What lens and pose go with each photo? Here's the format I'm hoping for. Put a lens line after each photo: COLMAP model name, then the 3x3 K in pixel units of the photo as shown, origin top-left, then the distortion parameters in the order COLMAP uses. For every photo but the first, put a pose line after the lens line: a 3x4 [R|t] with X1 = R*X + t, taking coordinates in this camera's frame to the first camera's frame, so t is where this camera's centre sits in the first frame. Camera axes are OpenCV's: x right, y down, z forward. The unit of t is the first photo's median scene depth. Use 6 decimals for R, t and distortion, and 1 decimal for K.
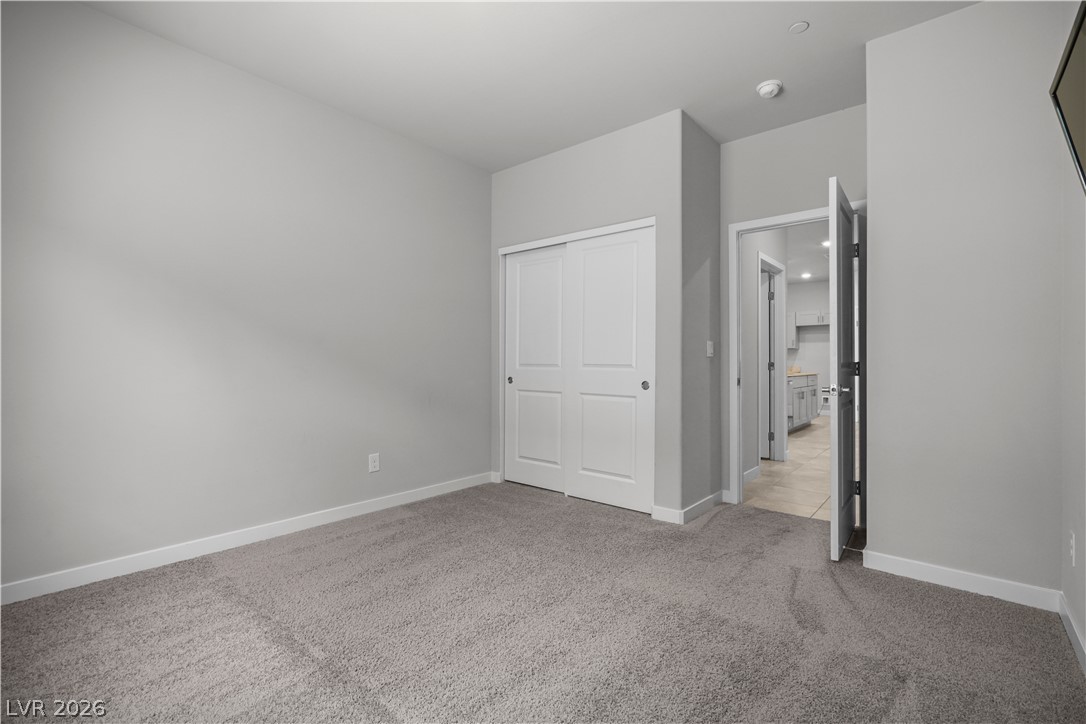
lens RADIAL K [[492.6, 0, 540.1], [0, 492.6, 358.2], [0, 0, 1]] dist [-0.003993, -0.000049]
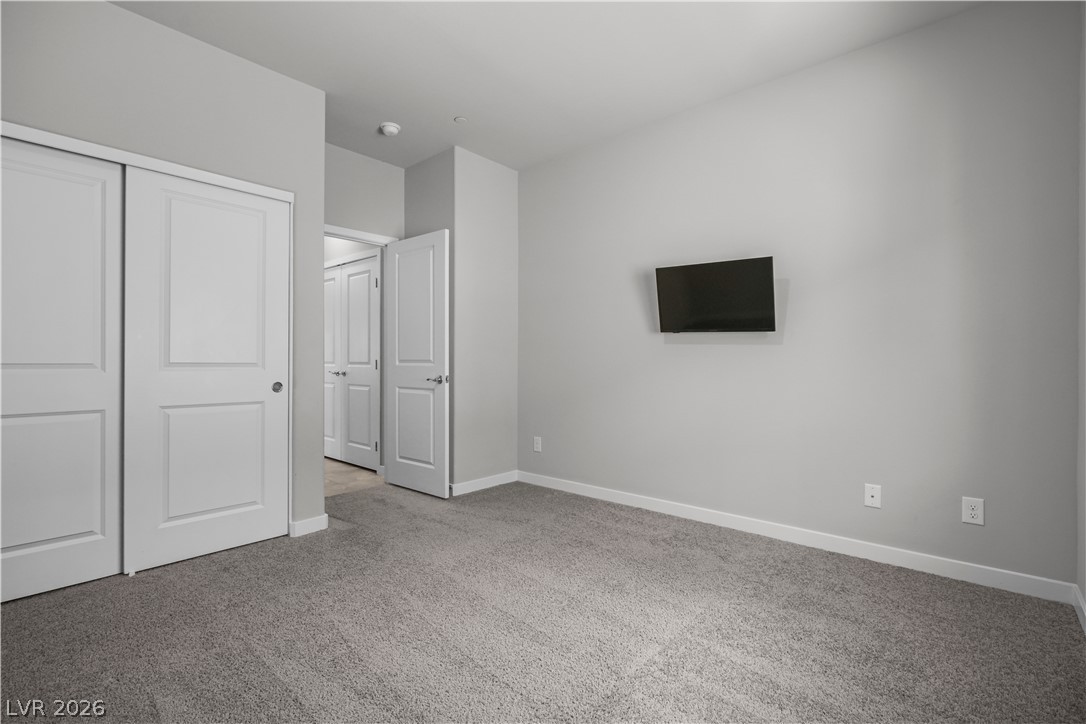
lens RADIAL K [[492.6, 0, 540.3], [0, 492.6, 361.7], [0, 0, 1]] dist [-0.003993, -0.000049]
pose [[0.020347, -0.001846, 0.999791, -0.635595], [-0.002677, 0.999995, 0.001901, 0.009200], [-0.999789, -0.002715, 0.020342, 0.540752]]
